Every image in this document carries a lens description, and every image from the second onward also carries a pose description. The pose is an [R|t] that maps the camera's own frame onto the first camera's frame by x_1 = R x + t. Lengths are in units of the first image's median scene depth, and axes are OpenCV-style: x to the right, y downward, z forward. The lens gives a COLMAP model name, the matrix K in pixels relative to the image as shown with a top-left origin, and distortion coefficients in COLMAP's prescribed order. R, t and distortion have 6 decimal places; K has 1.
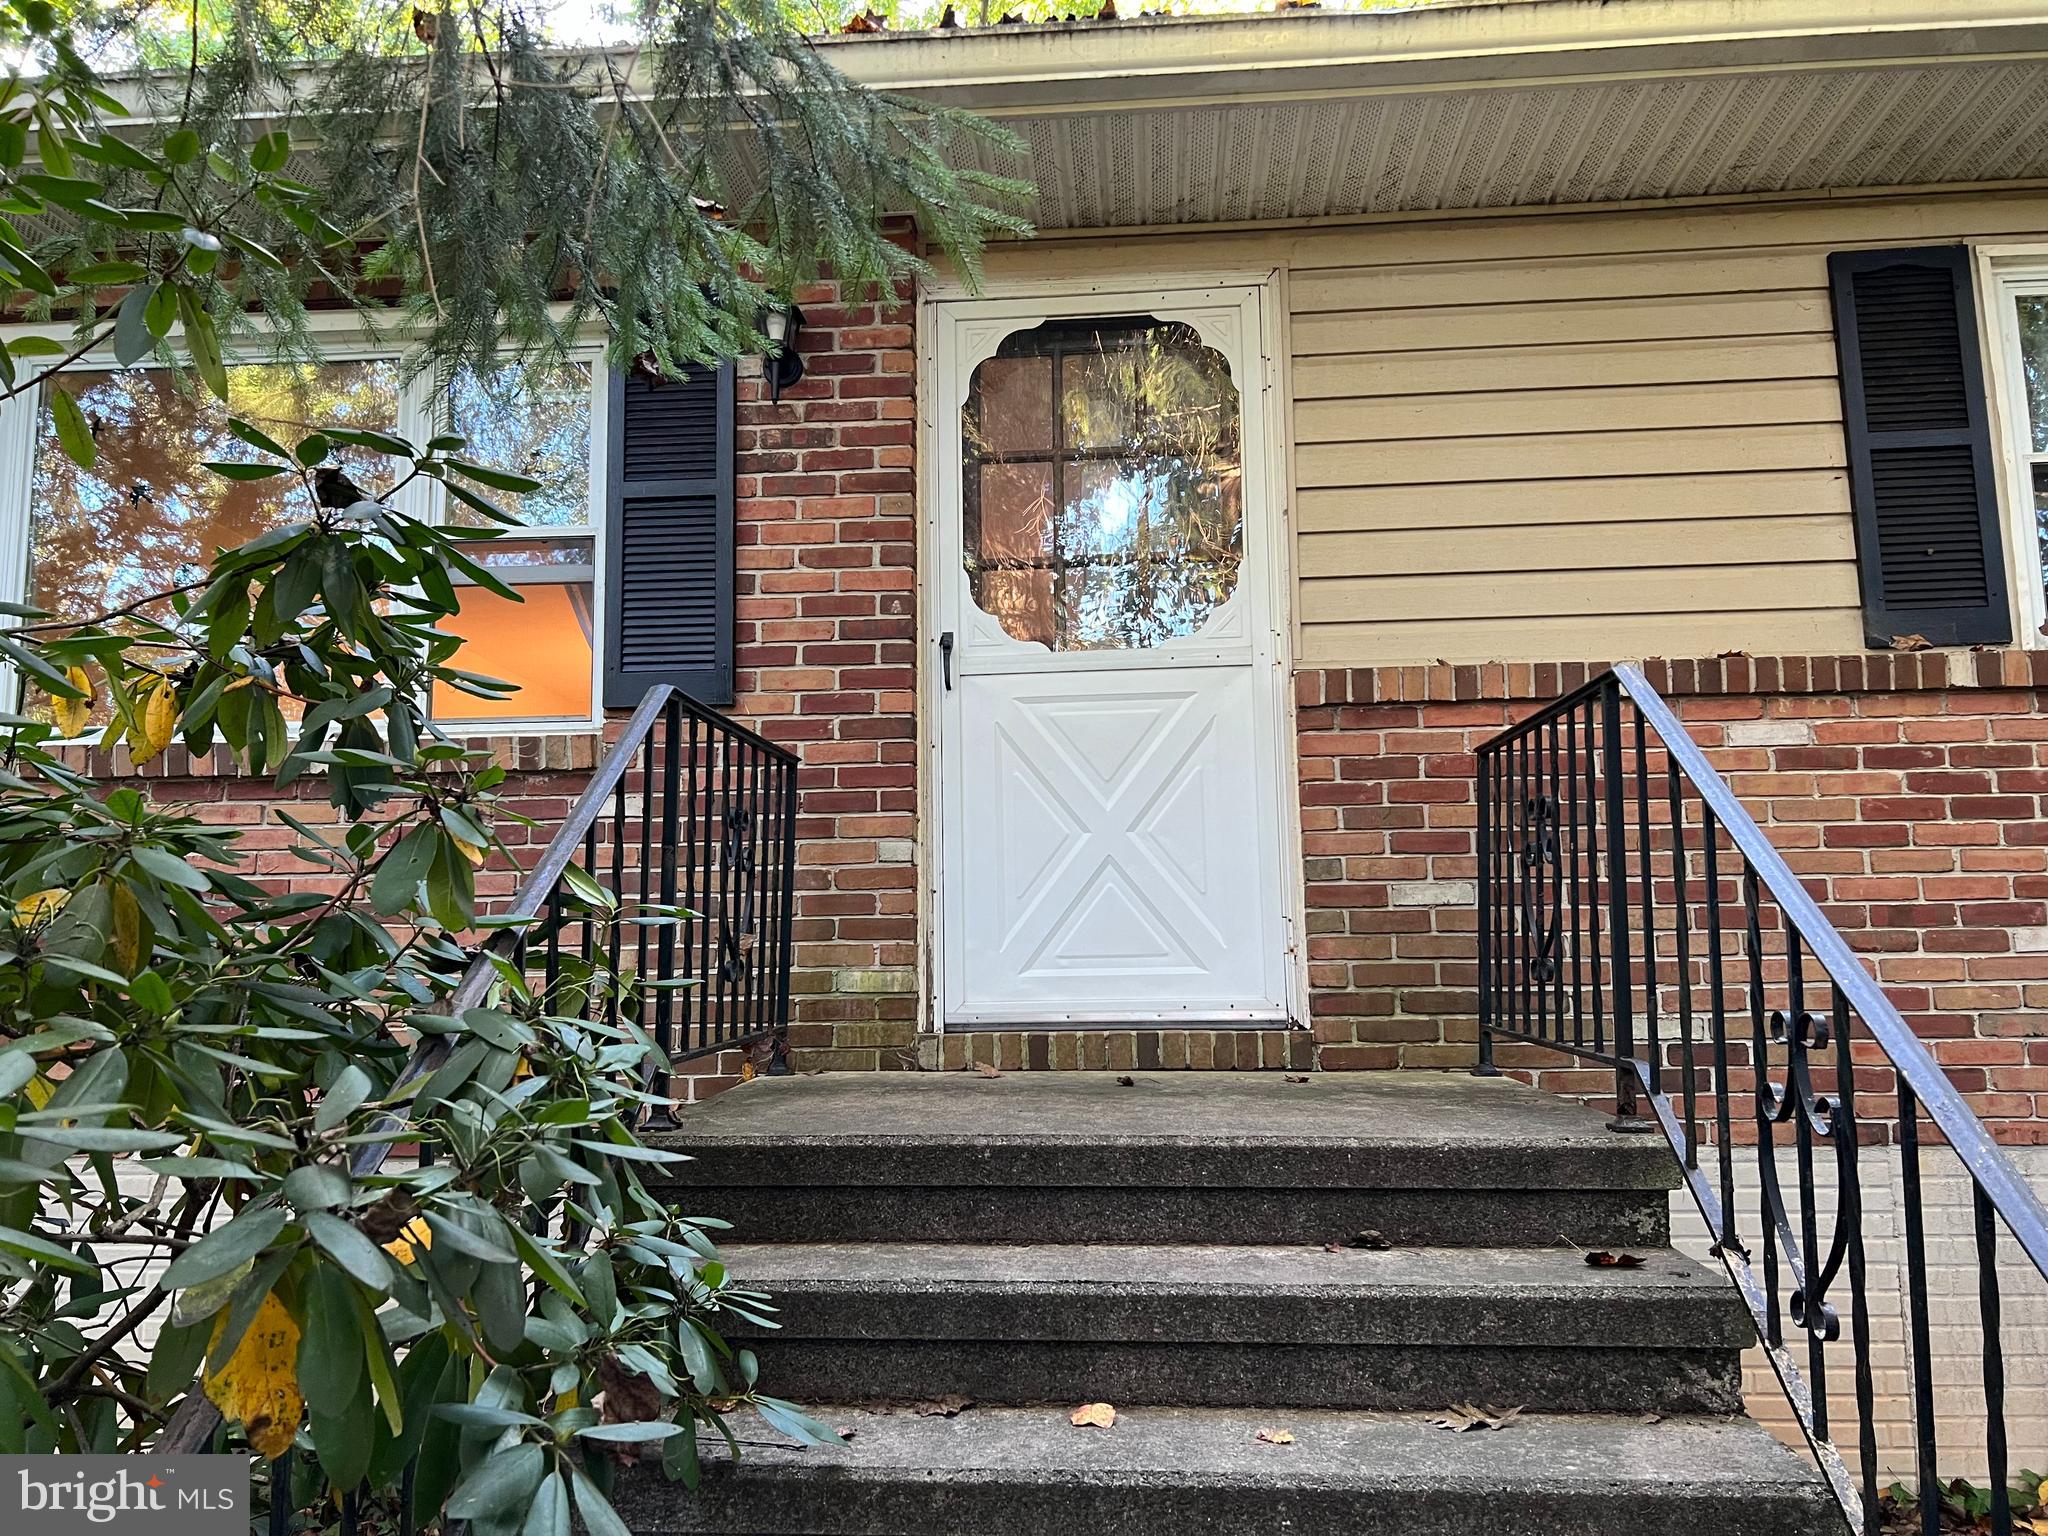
lens RADIAL K [[1575.4, 0, 1020.4], [0, 1575.4, 765.7], [0, 0, 1]] dist [0.006026, -0.016625]
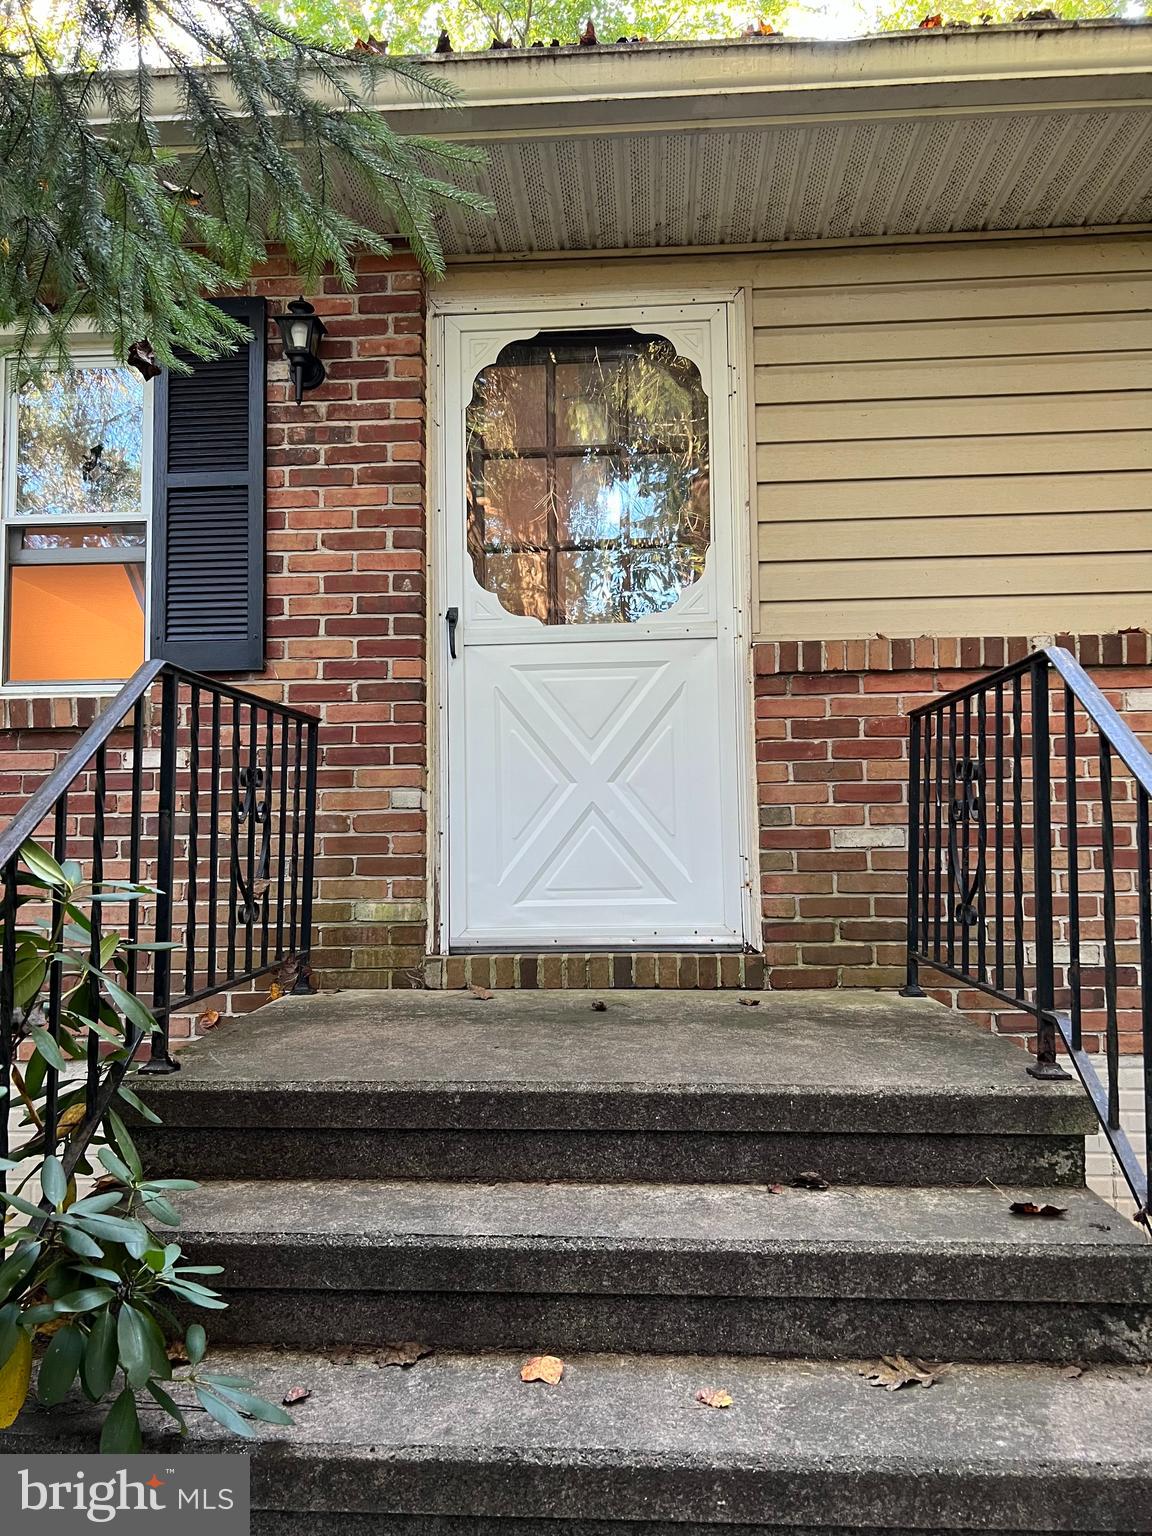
lens RADIAL K [[1181.6, 0, 580.3], [0, 1181.6, 774.2], [0, 0, 1]] dist [0.006026, -0.016625]
pose [[0.999800, 0.001933, 0.019910, 0.032163], [-0.003126, 0.998187, 0.060101, -0.016756], [-0.019758, -0.060152, 0.997994, 0.141235]]
